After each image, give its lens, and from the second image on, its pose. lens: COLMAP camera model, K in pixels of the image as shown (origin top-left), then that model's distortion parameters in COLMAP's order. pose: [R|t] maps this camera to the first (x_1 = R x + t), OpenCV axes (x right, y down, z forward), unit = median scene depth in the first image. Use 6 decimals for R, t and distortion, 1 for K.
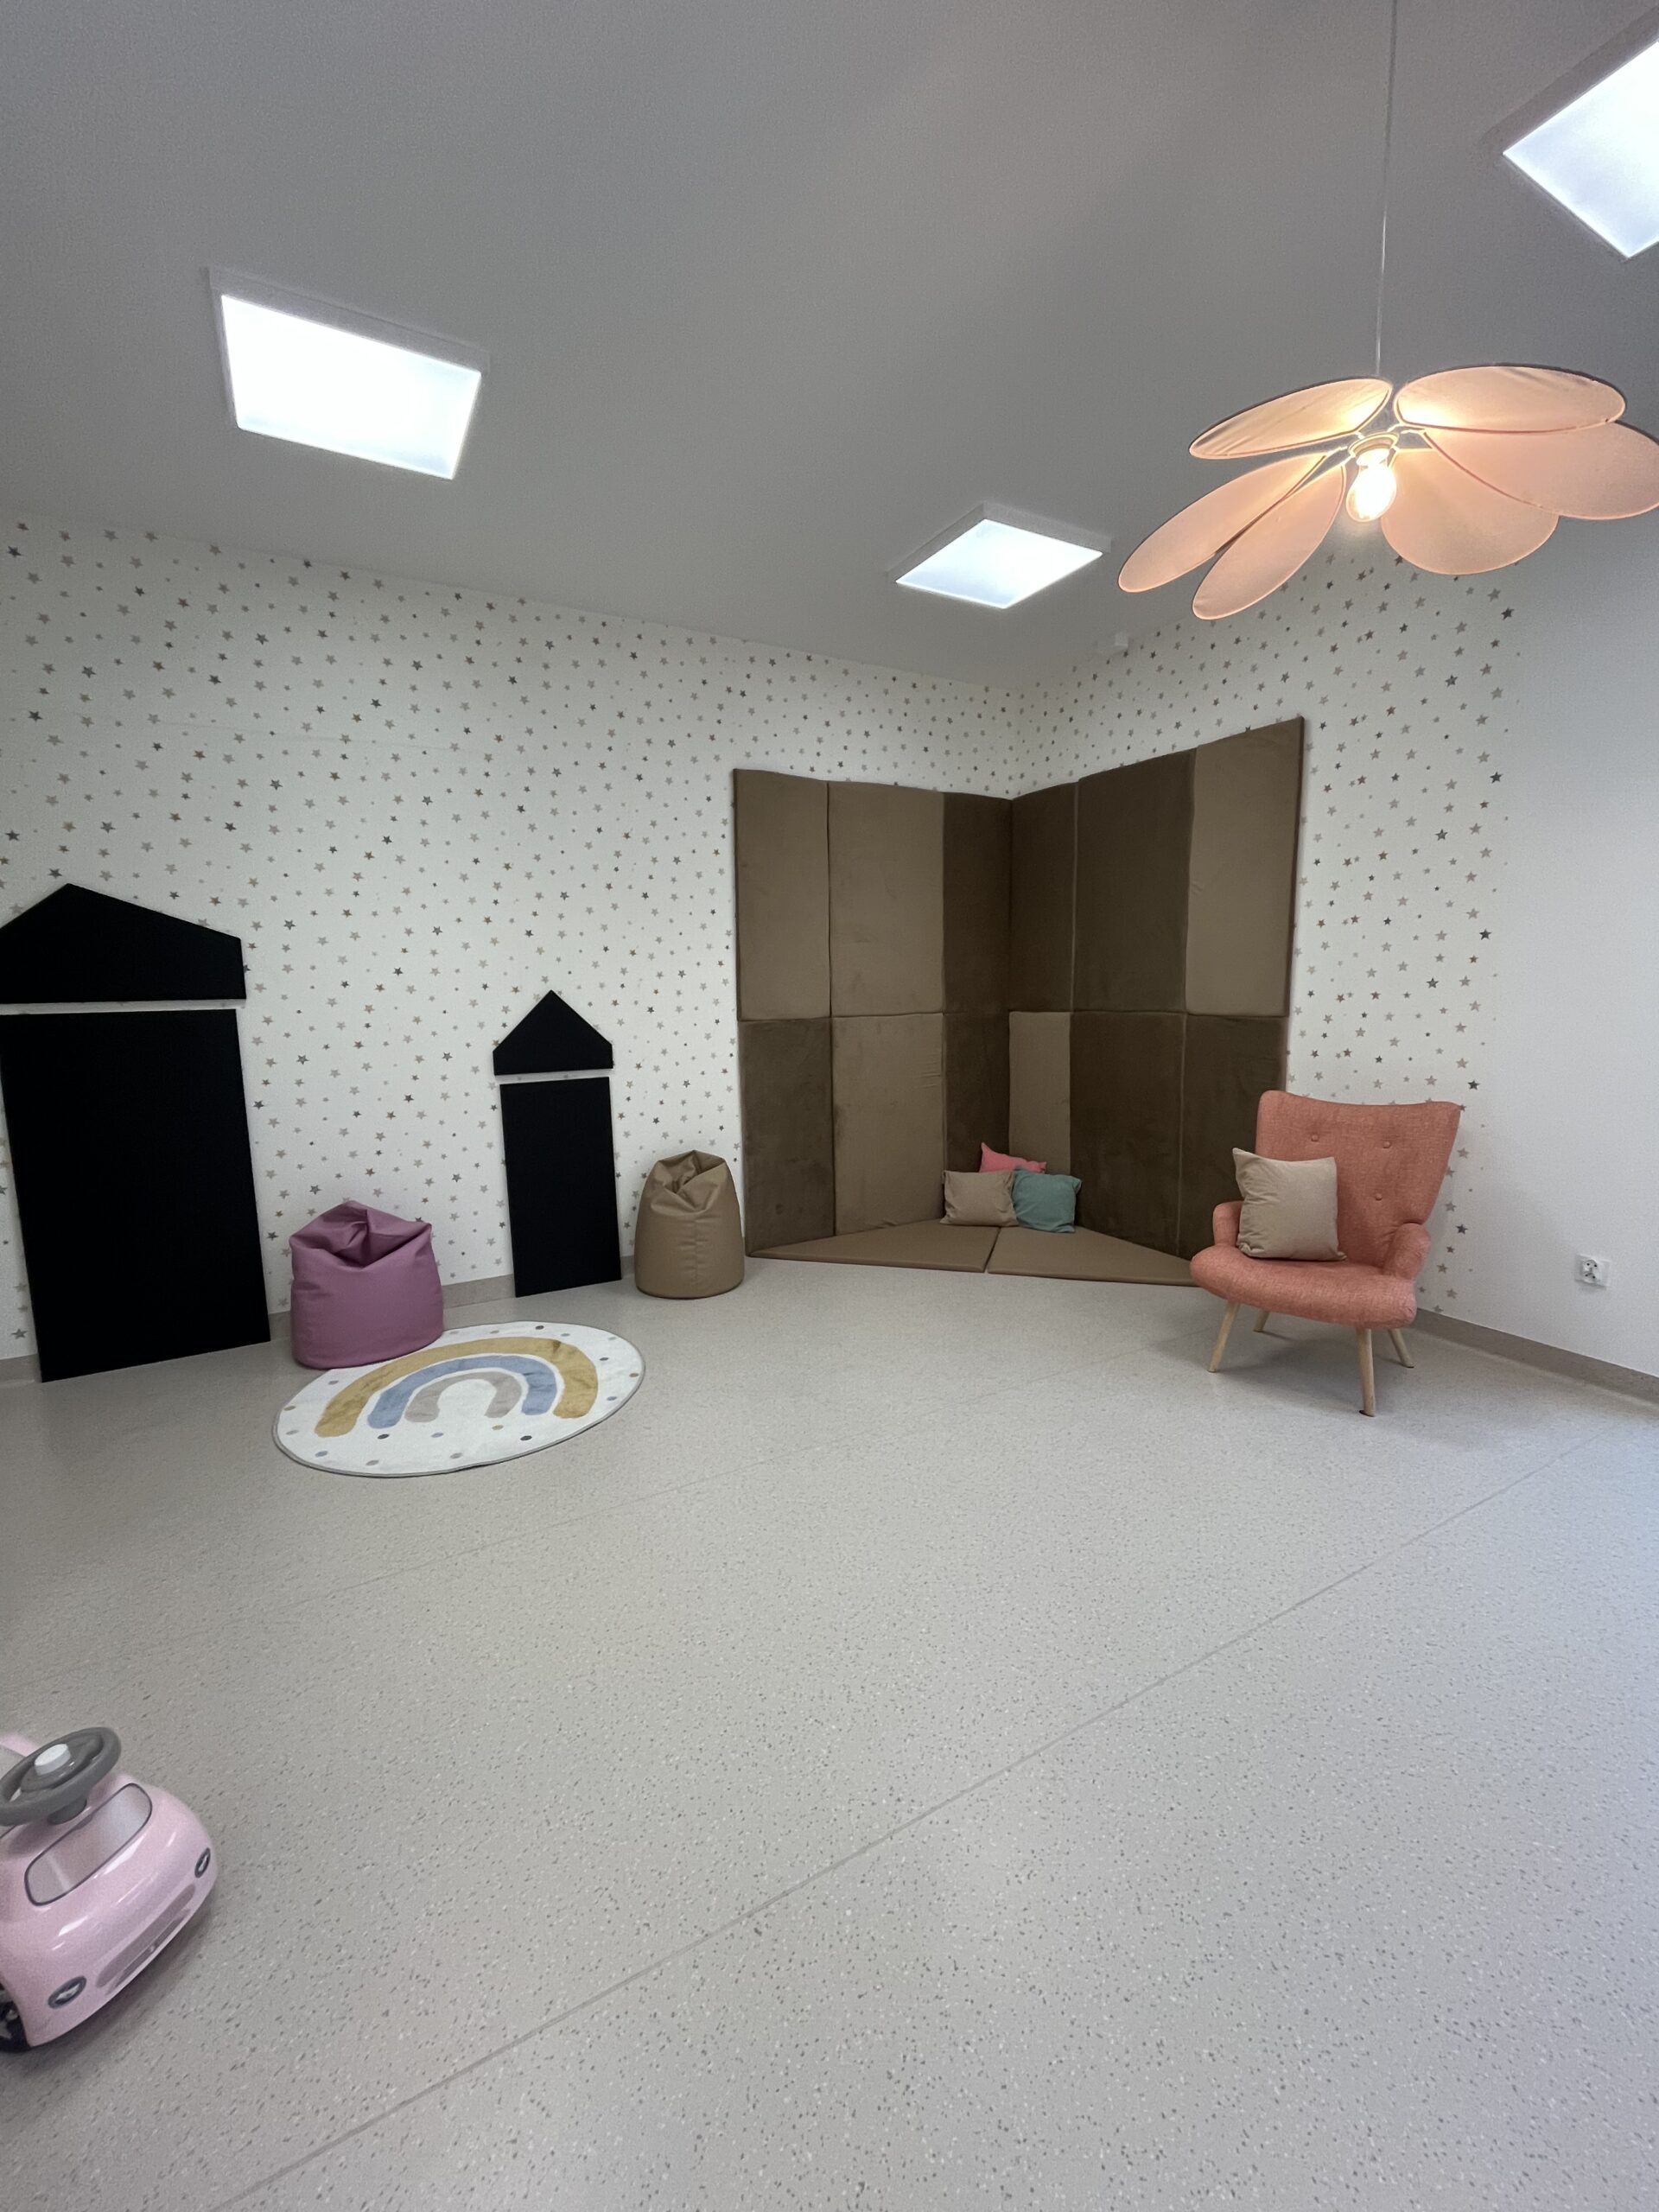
lens RADIAL K [[894.4, 0, 830.5], [0, 894.4, 1100.0], [0, 0, 1]] dist [-0.004743, -0.000273]
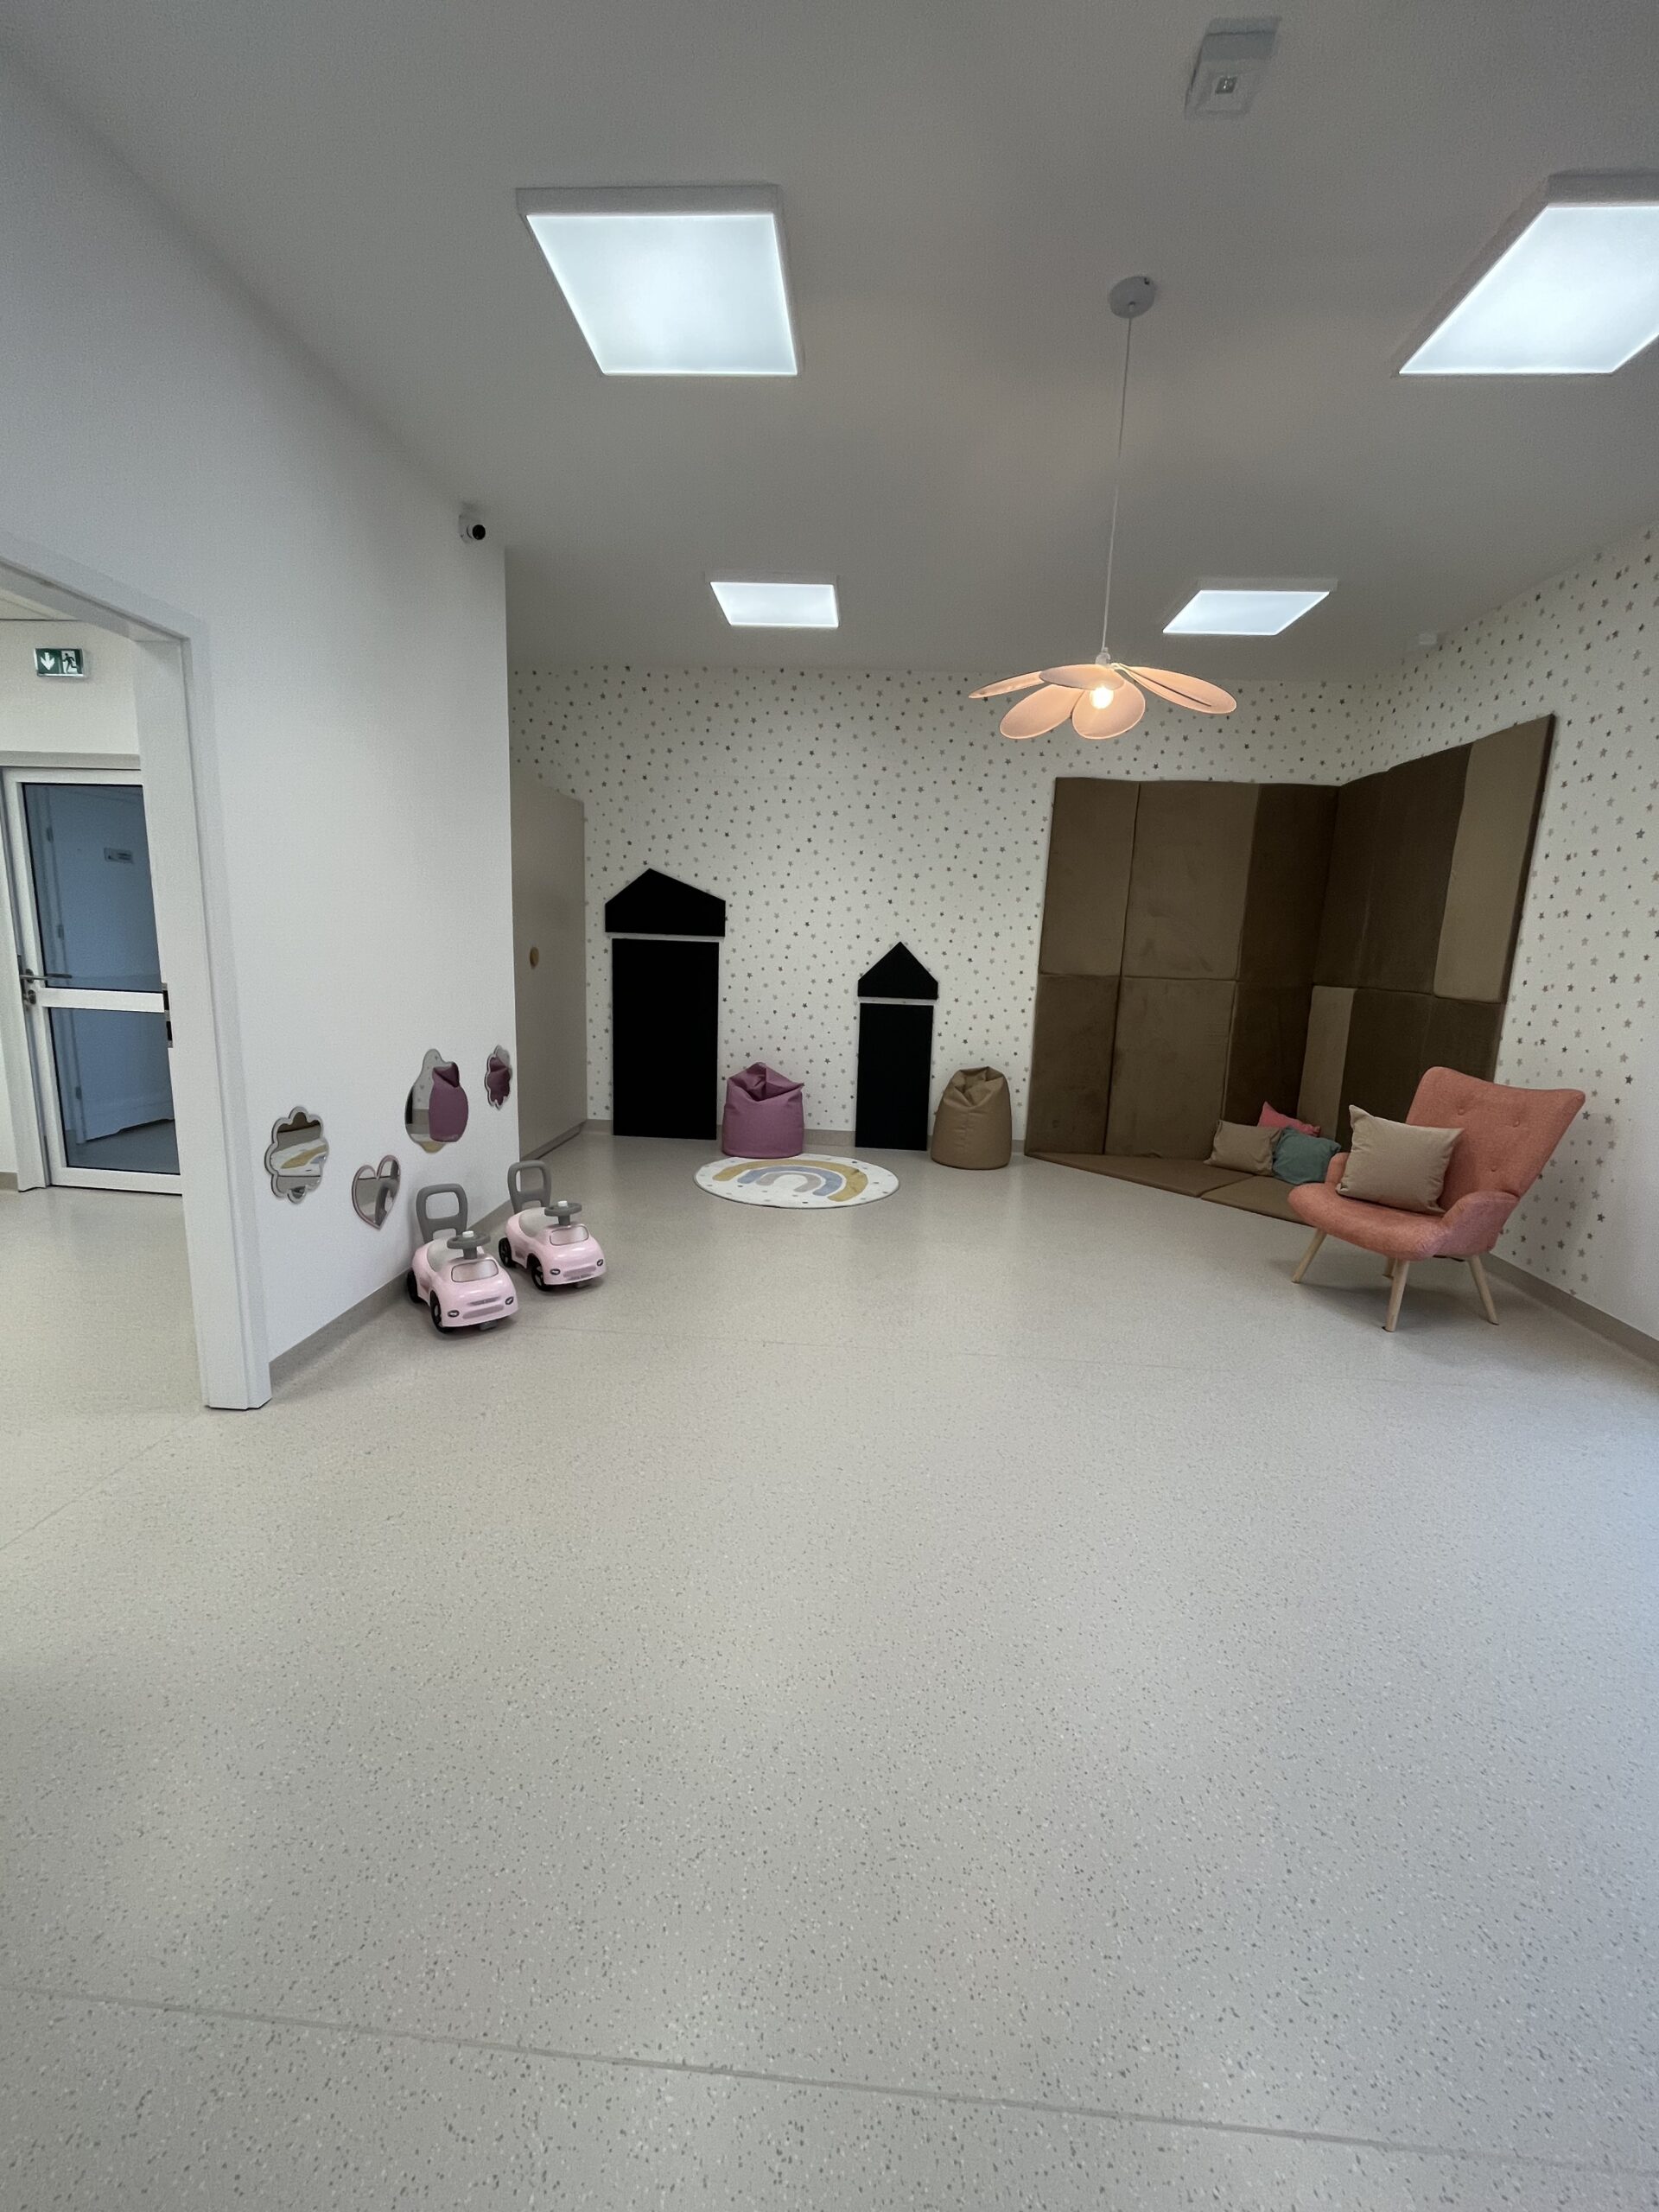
lens RADIAL K [[894.4, 0, 830.5], [0, 894.4, 1100.0], [0, 0, 1]] dist [-0.004743, -0.000273]
pose [[0.838596, 0.145557, -0.524948, 0.403867], [-0.121085, 0.989341, 0.080892, 0.028761], [0.531126, -0.004273, 0.847282, -0.299670]]
